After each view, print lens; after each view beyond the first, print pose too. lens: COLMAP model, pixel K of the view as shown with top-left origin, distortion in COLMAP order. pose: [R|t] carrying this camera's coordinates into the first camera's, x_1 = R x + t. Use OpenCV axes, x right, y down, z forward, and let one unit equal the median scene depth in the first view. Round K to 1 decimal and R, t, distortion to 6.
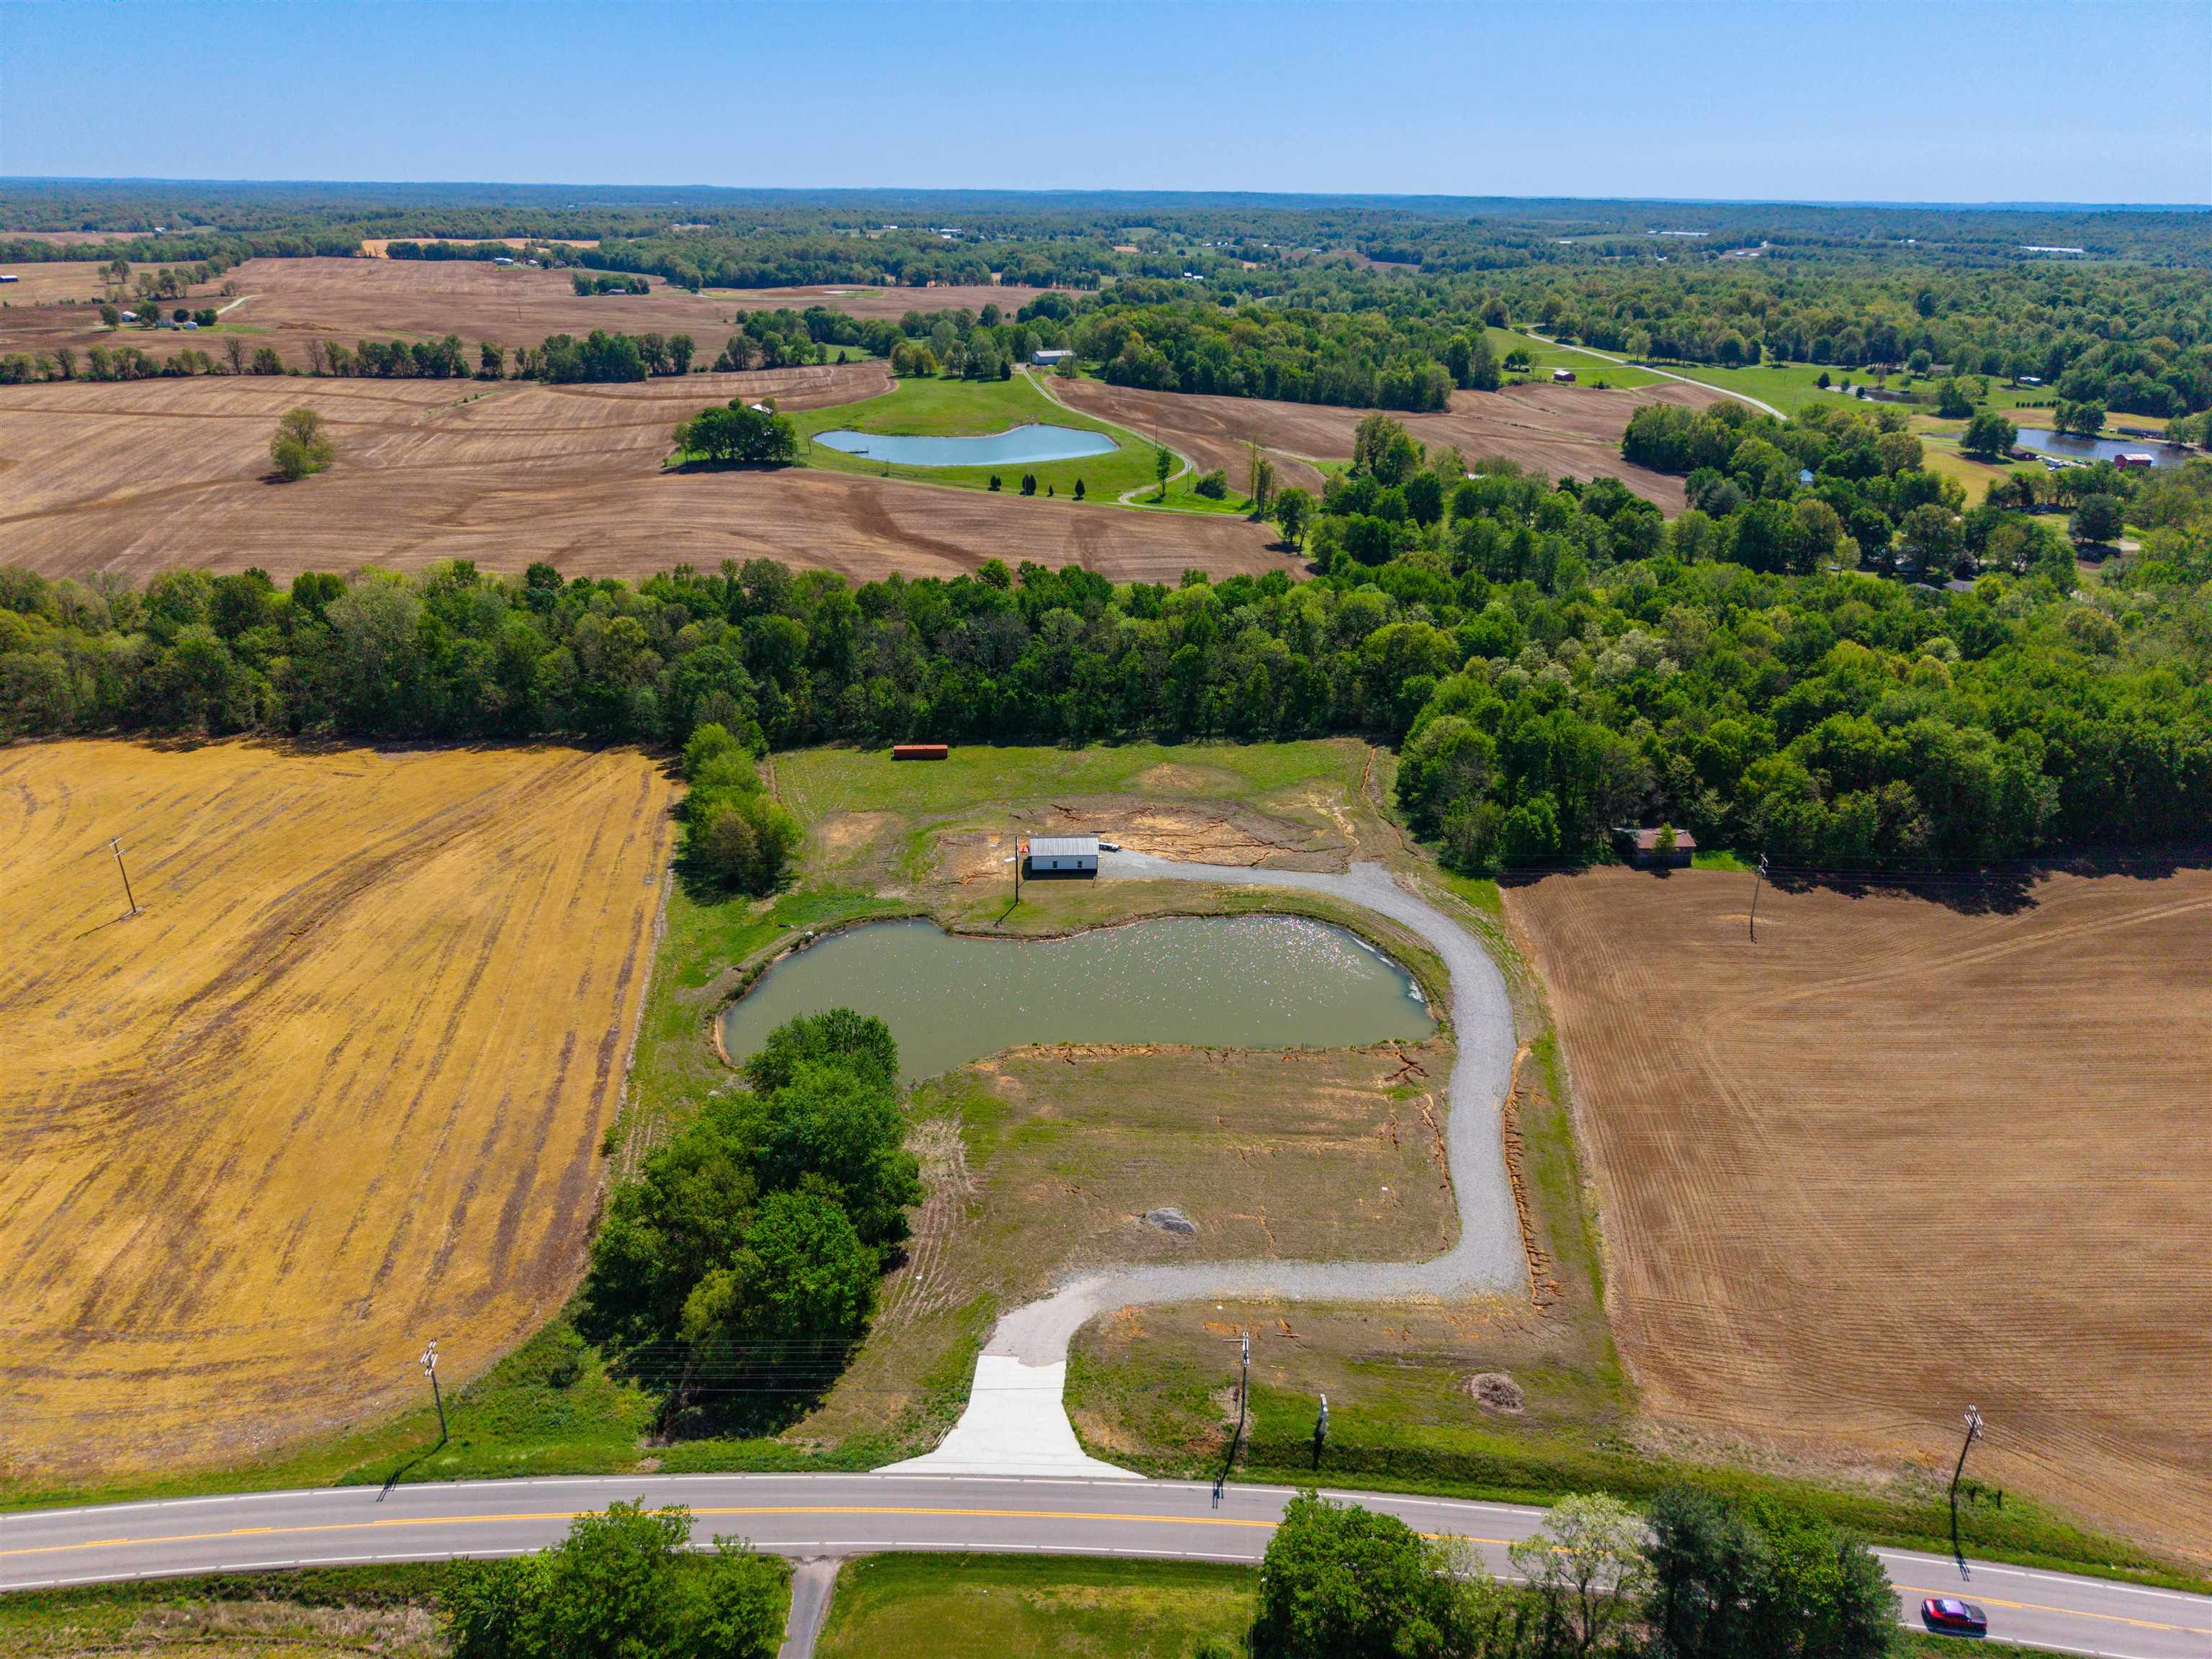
lens RADIAL K [[1471.4, 0, 1103.1], [0, 1471.4, 839.6], [0, 0, 1]] dist [0.013623, -0.013222]
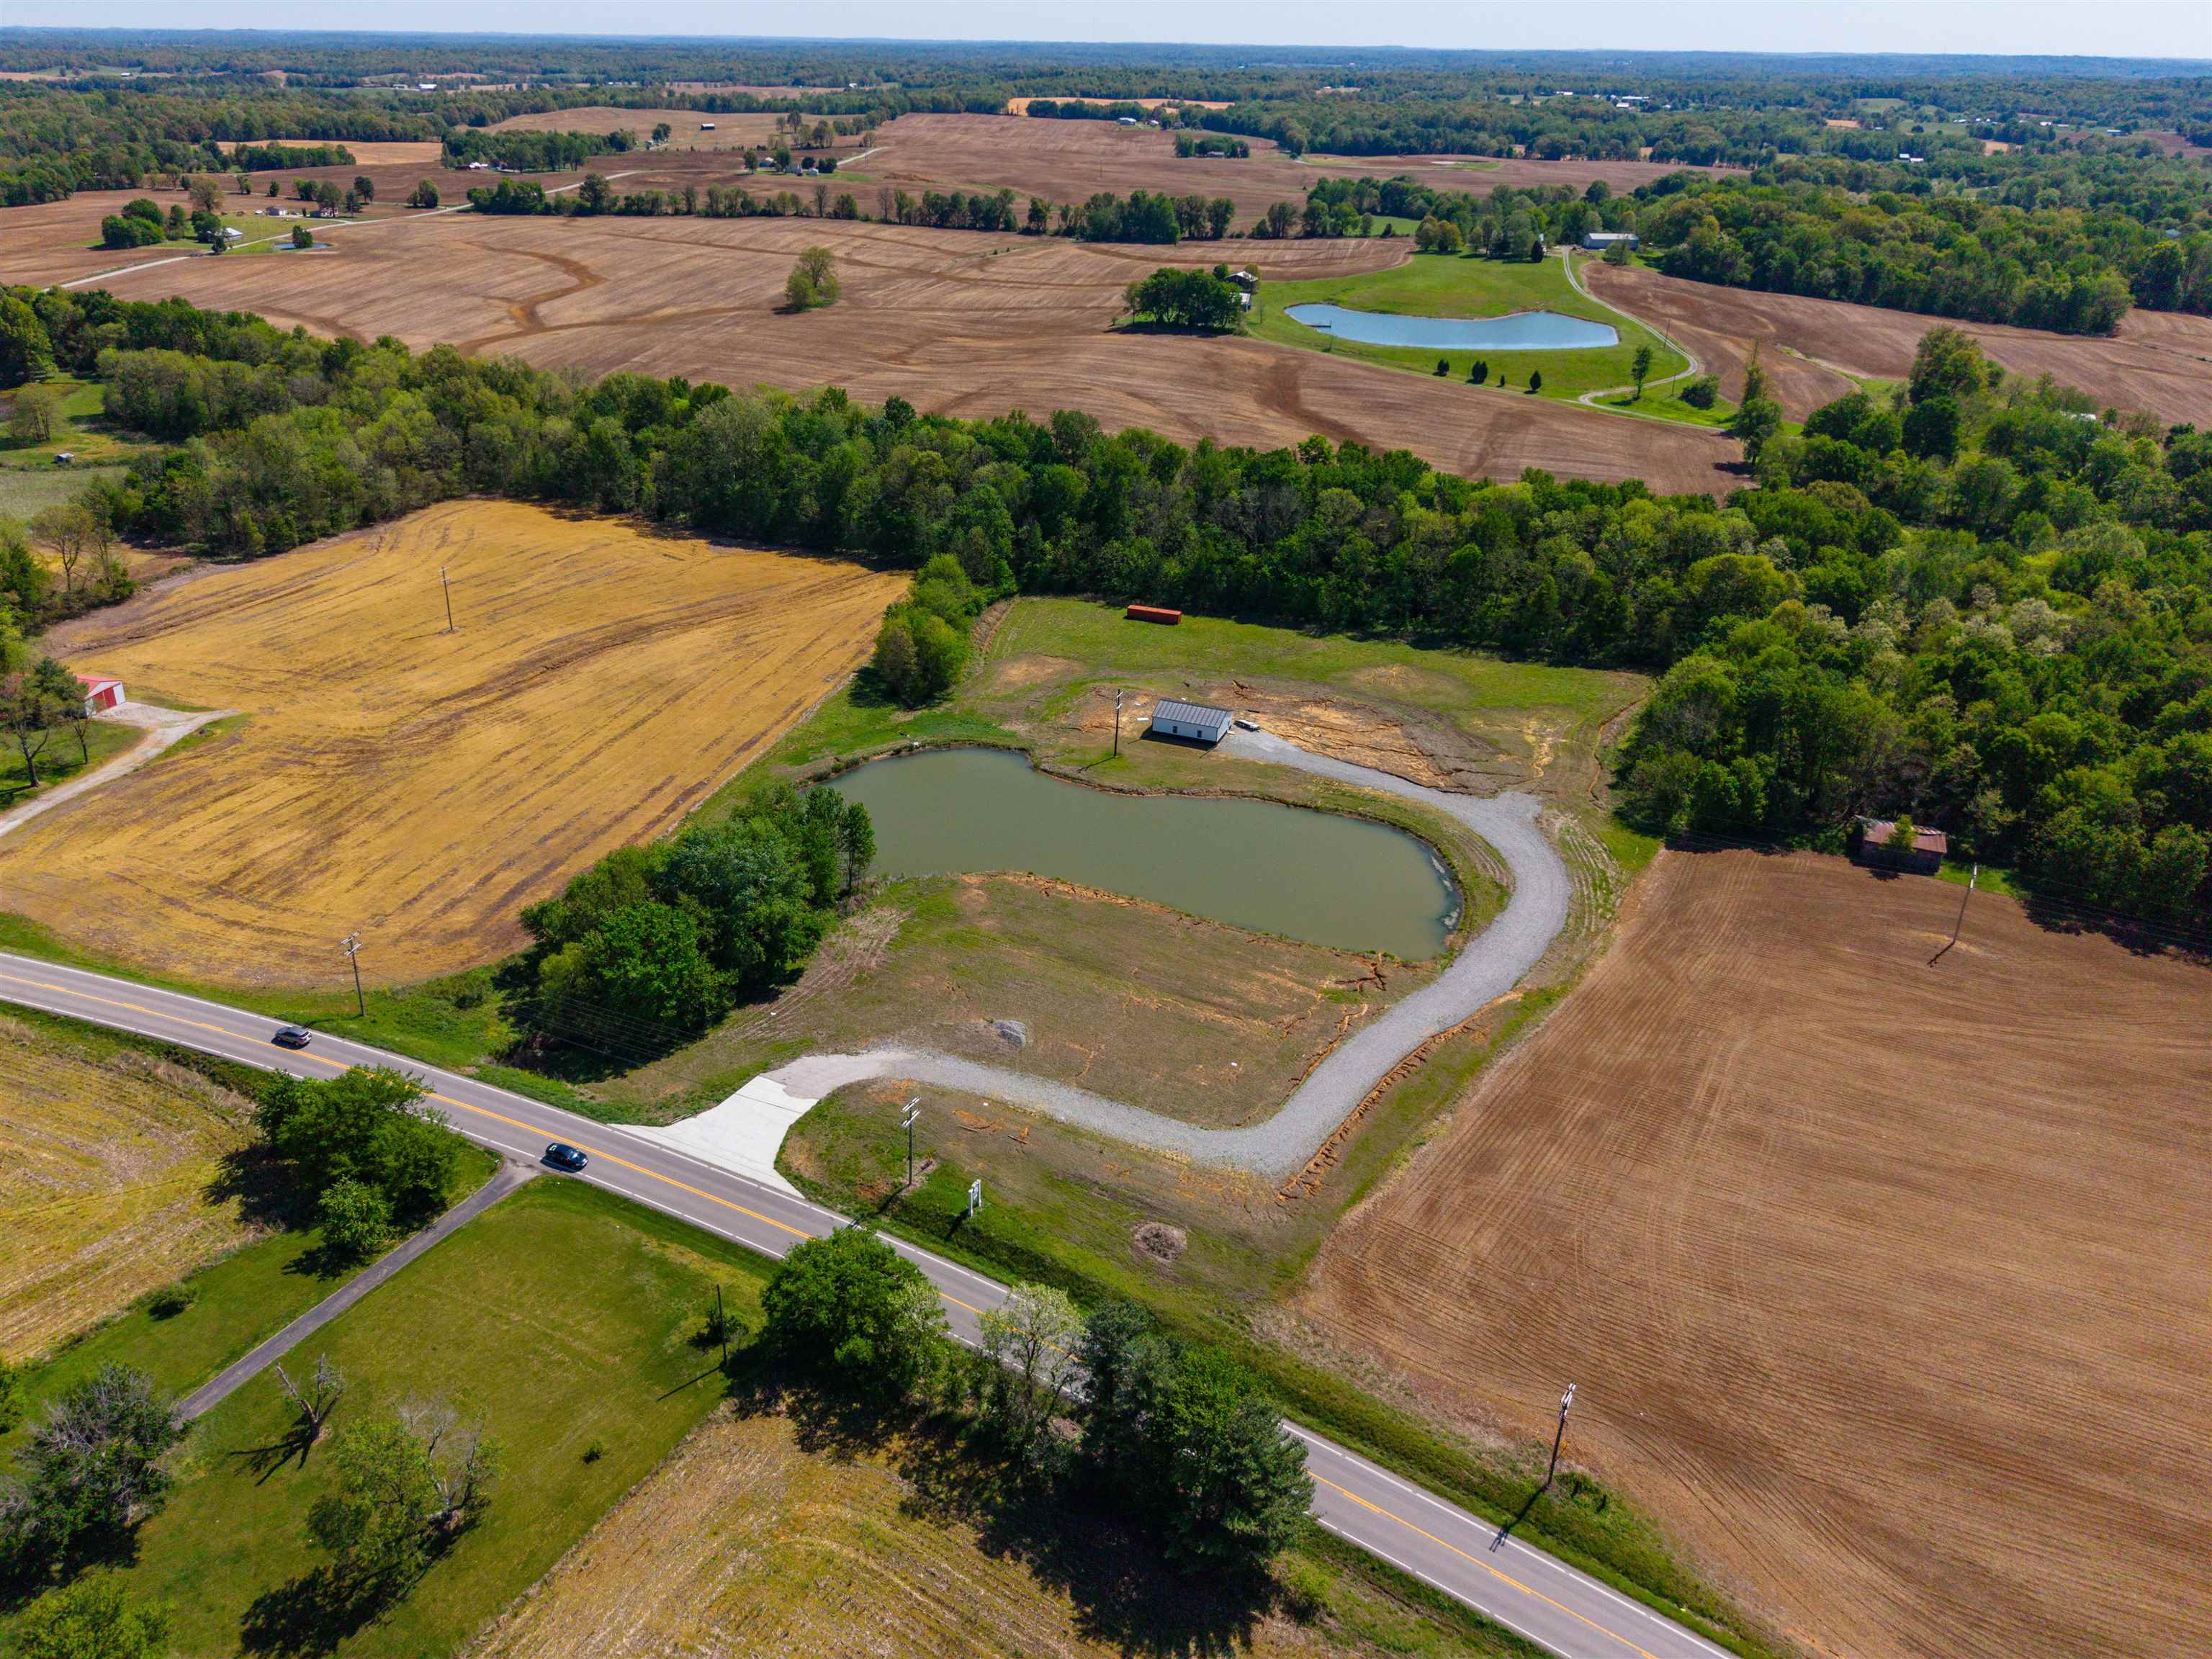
lens RADIAL K [[1610.1, 0, 999.7], [0, 1610.1, 755.1], [0, 0, 1]] dist [0.026031, -0.032901]
pose [[0.893431, 0.184277, -0.409661, 0.287225], [-0.185914, 0.981898, 0.036224, 0.016002], [0.408921, 0.043798, 0.911518, -0.030487]]
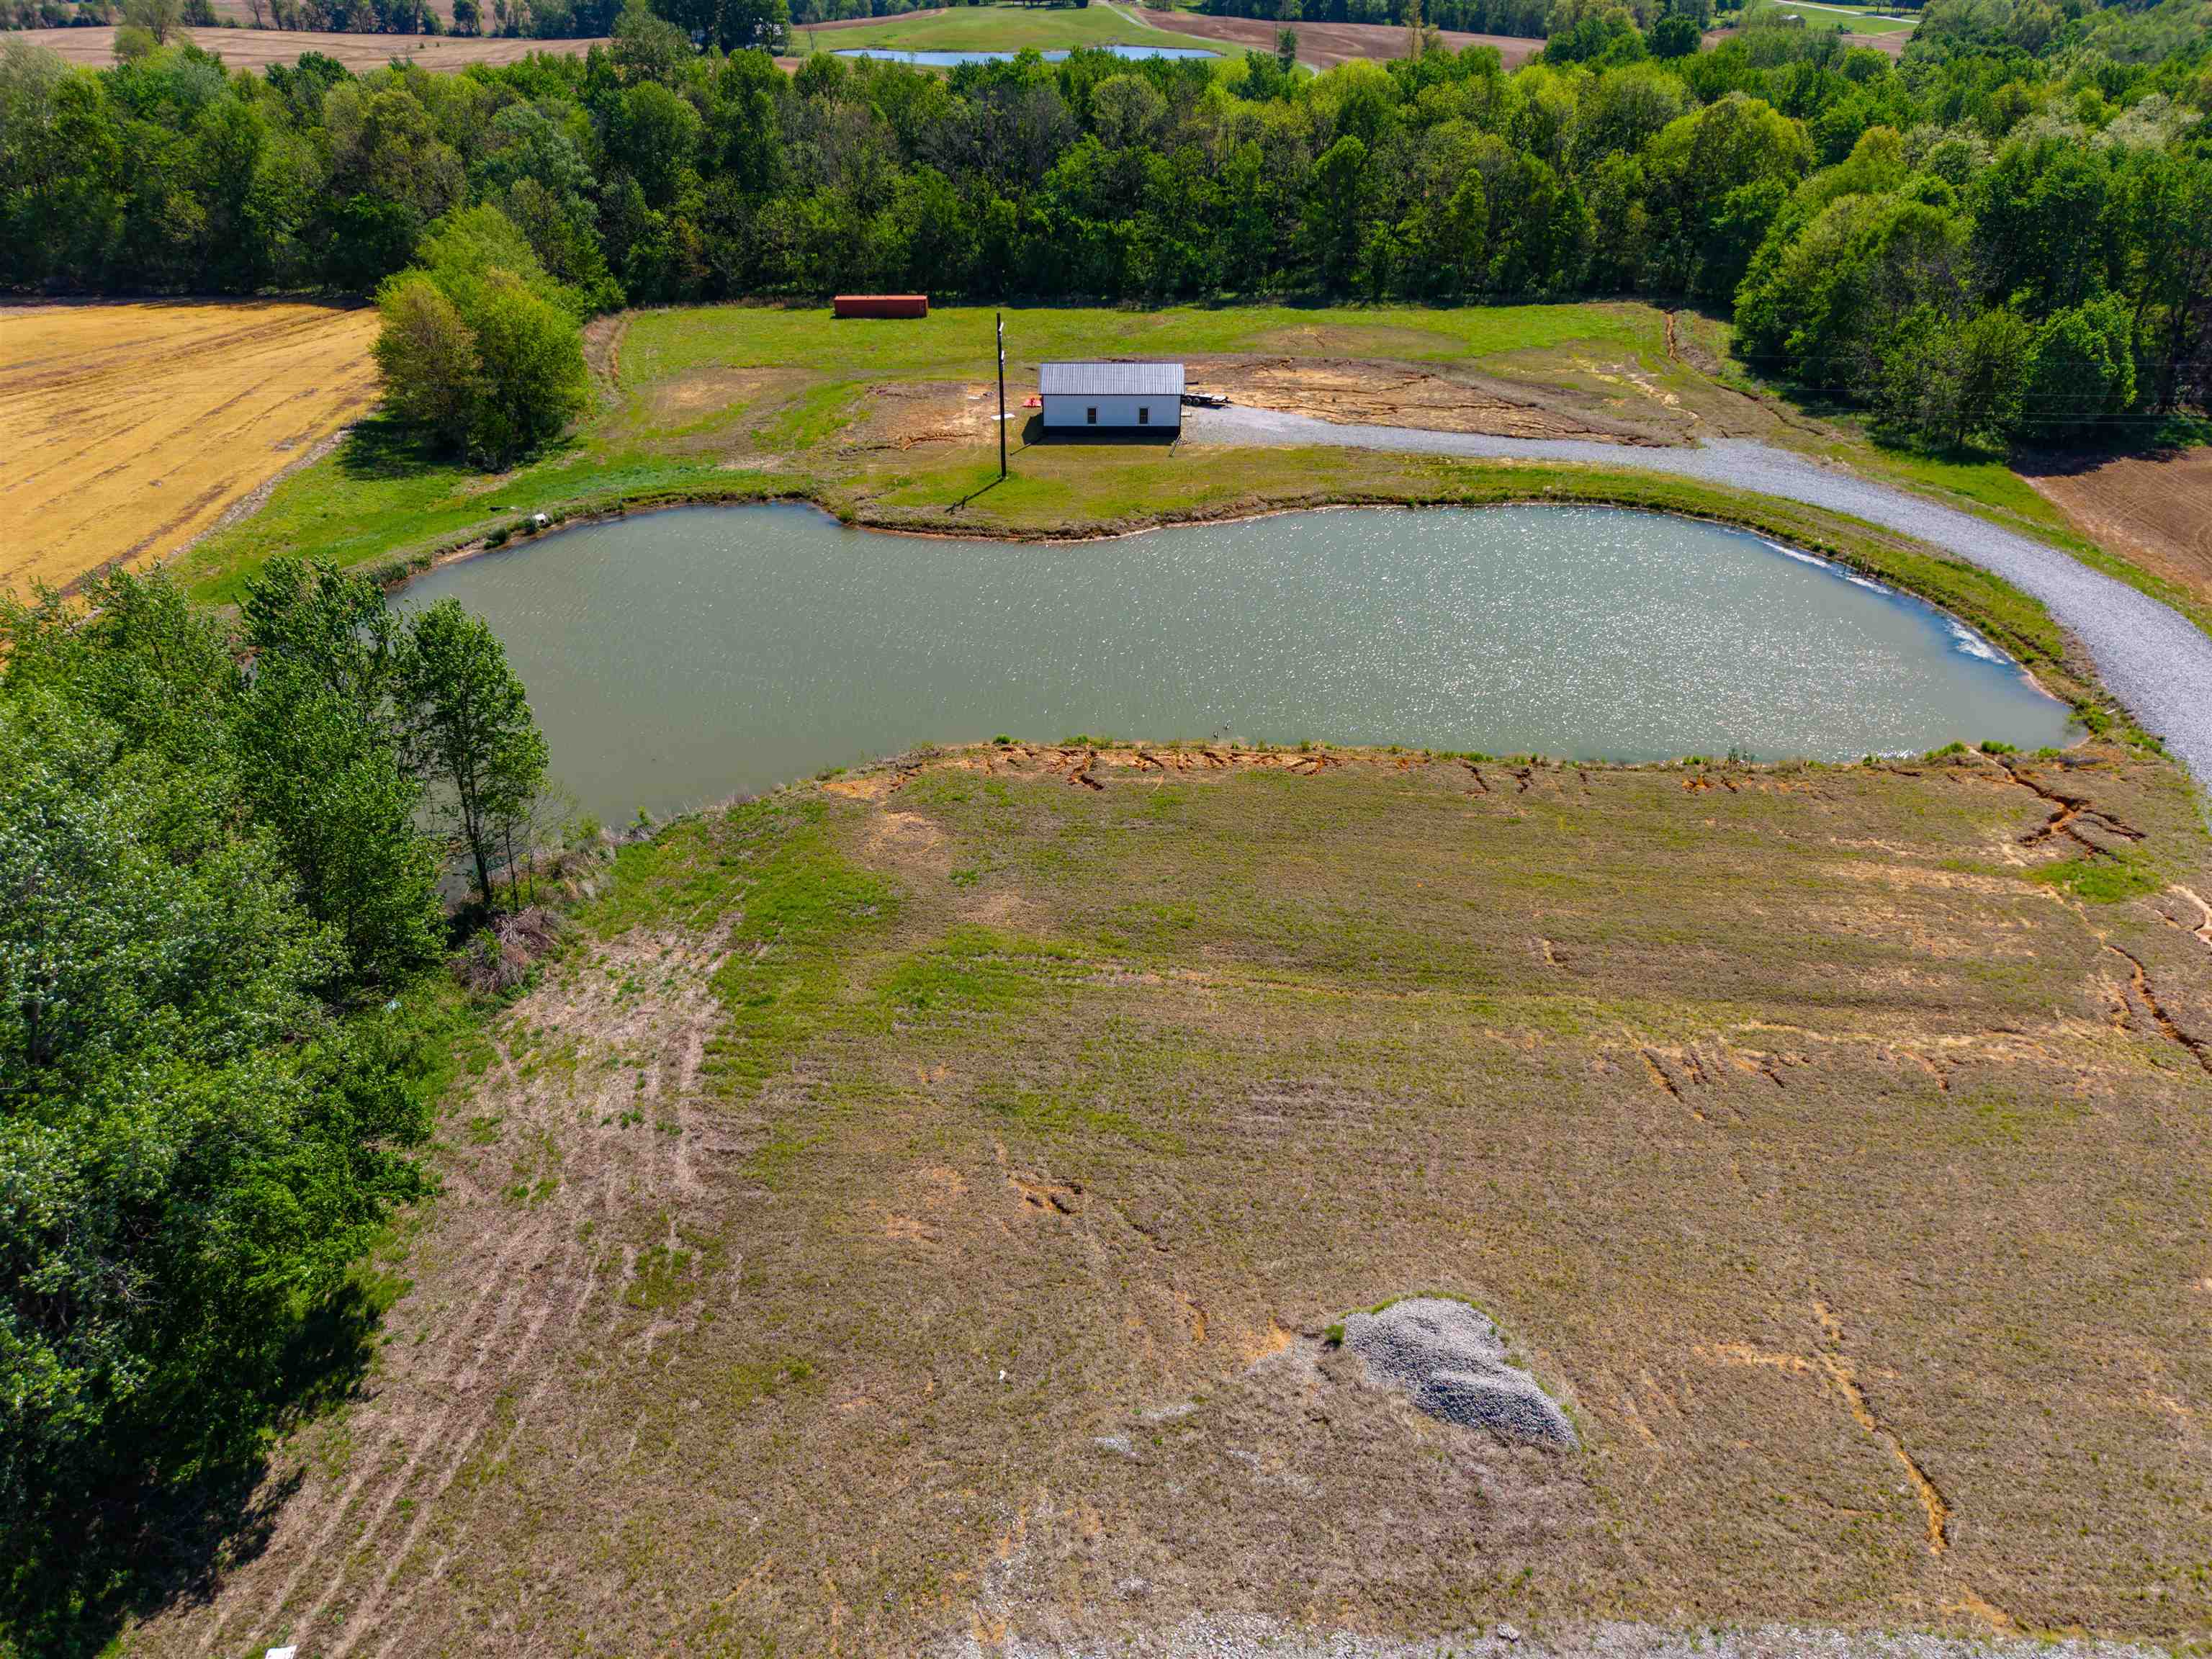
lens RADIAL K [[1471.4, 0, 1109.9], [0, 1471.4, 837.9], [0, 0, 1]] dist [0.013623, -0.013222]
pose [[0.998358, 0.021256, -0.053190, 0.001382], [-0.014541, 0.992227, 0.123585, 0.089064], [0.055404, -0.122609, 0.990907, 0.474064]]
